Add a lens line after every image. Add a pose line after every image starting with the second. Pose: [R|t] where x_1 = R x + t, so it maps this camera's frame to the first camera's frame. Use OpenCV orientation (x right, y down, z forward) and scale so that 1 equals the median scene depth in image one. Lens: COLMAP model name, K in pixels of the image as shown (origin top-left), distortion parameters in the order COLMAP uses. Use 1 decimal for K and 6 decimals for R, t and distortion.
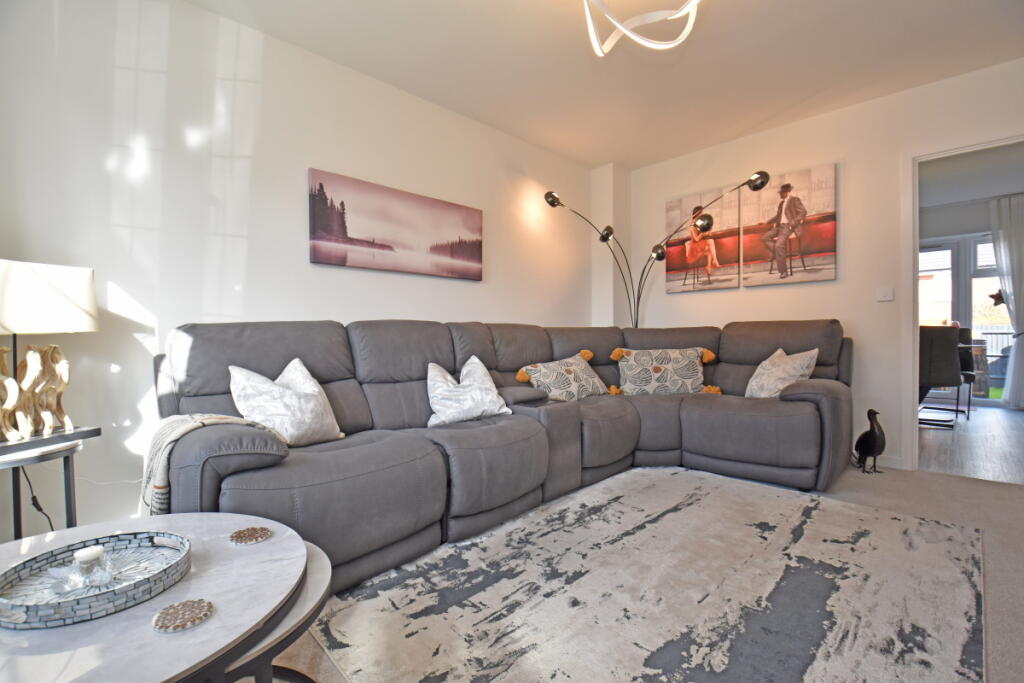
lens RADIAL K [[450.5, 0, 509.6], [0, 450.5, 347.8], [0, 0, 1]] dist [-0.000388, -0.011630]
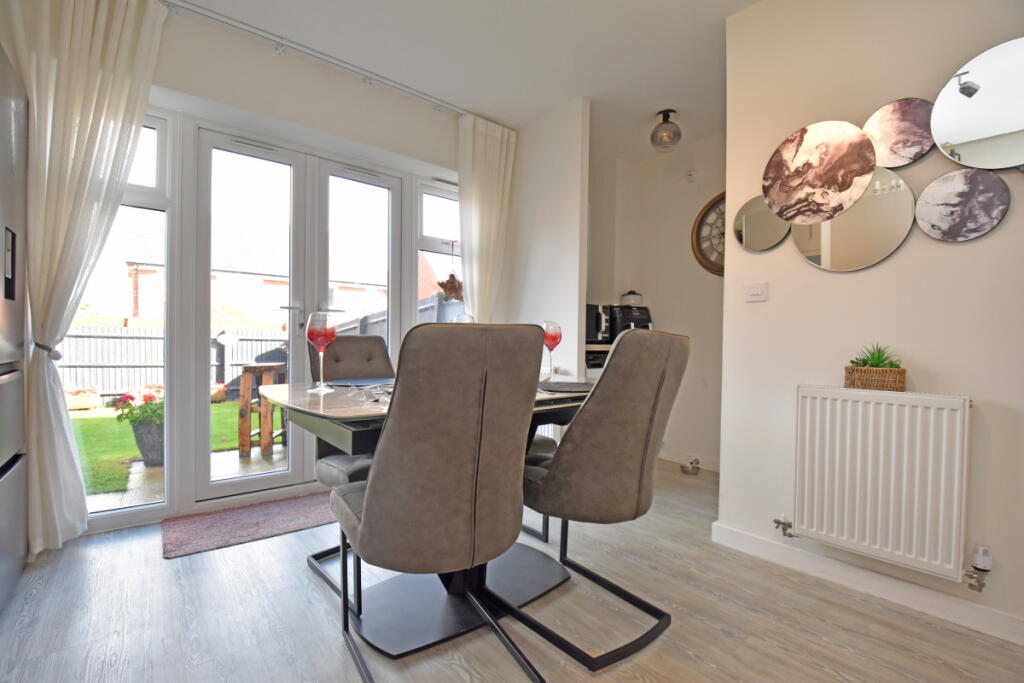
lens RADIAL K [[450.5, 0, 506.3], [0, 450.5, 348.0], [0, 0, 1]] dist [-0.000388, -0.011630]
pose [[0.098078, -0.002045, 0.995177, 0.890971], [0.003249, 0.999993, 0.001734, -0.057987], [-0.995173, 0.003063, 0.098084, 1.539547]]
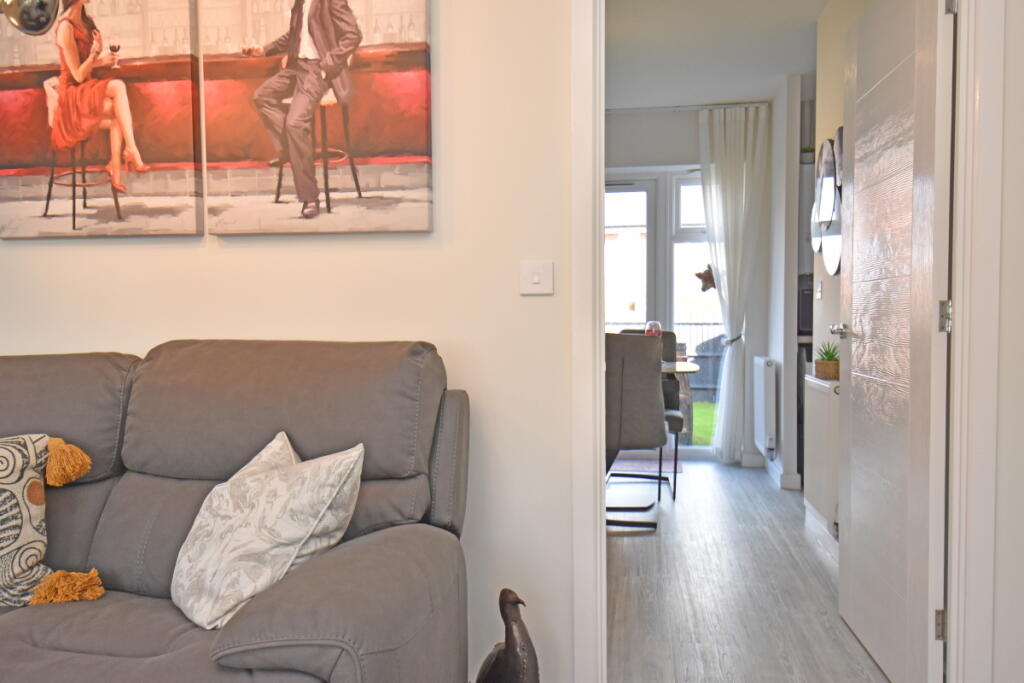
lens RADIAL K [[830.7, 0, 511.9], [0, 830.7, 345.1], [0, 0, 1]] dist [0.074519, -0.004444]
pose [[0.807756, -0.016711, 0.589280, 0.400998], [0.011258, 0.999853, 0.012922, -0.071253], [-0.589409, -0.003804, 0.807826, 0.434543]]
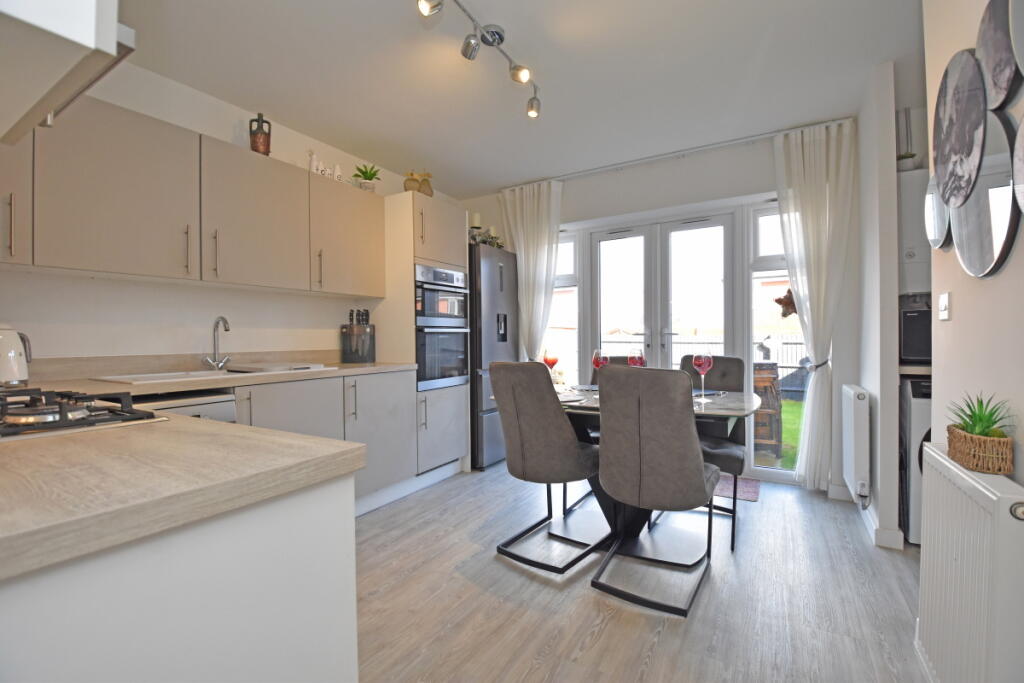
lens RADIAL K [[450.5, 0, 512.3], [0, 450.5, 341.9], [0, 0, 1]] dist [-0.000388, -0.011630]
pose [[0.965049, -0.002933, 0.262053, 1.036796], [0.007497, 0.999837, -0.016418, -0.095352], [-0.261963, 0.017809, 0.964914, 0.904673]]
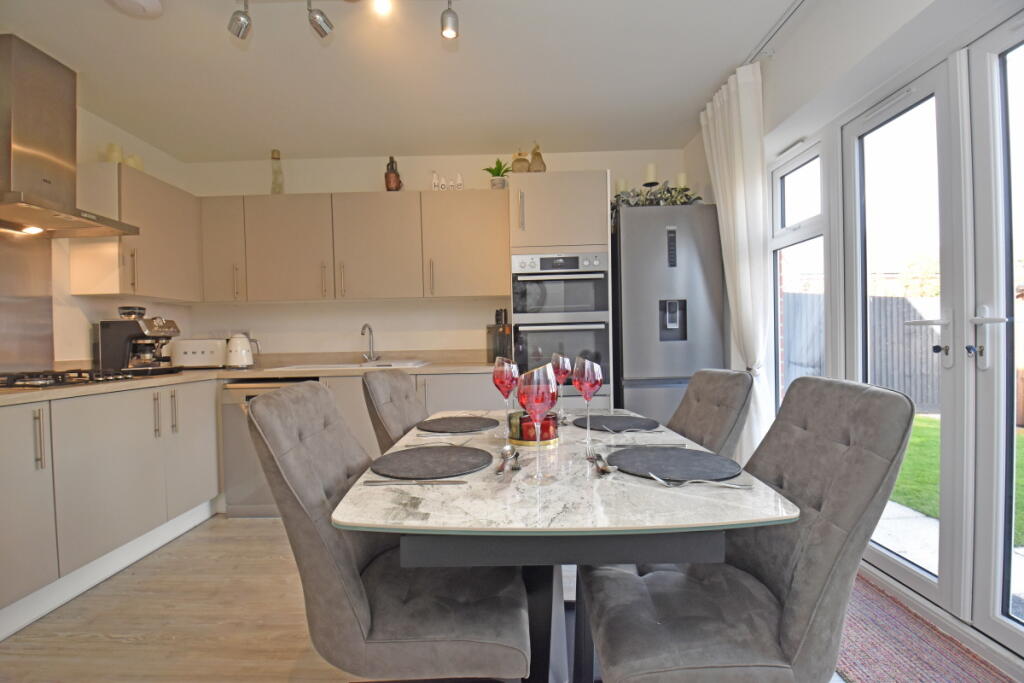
lens RADIAL K [[450.5, 0, 510.2], [0, 450.5, 347.0], [0, 0, 1]] dist [-0.000388, -0.011630]
pose [[0.708891, 0.001692, -0.705316, 1.745647], [0.001512, 0.999991, 0.003918, -0.107077], [0.705316, -0.003844, 0.708882, 1.293202]]
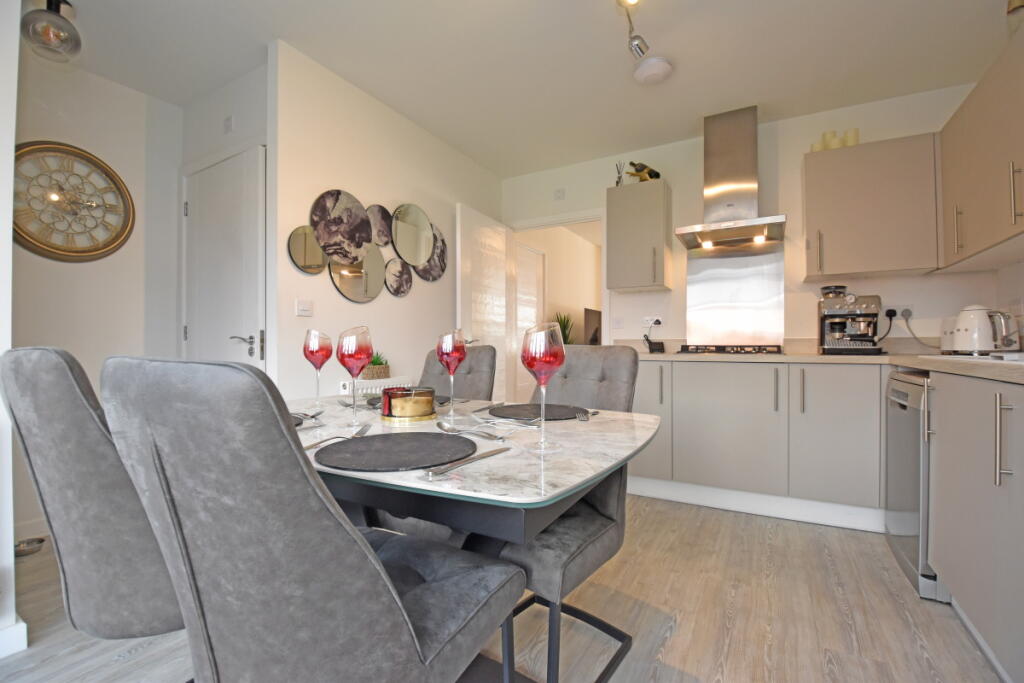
lens RADIAL K [[450.5, 0, 508.9], [0, 450.5, 341.0], [0, 0, 1]] dist [-0.000388, -0.011630]
pose [[-0.959478, 0.008199, -0.281665, 1.469399], [0.004807, 0.999907, 0.012733, -0.089711], [0.281743, 0.010863, -0.959428, 2.066869]]
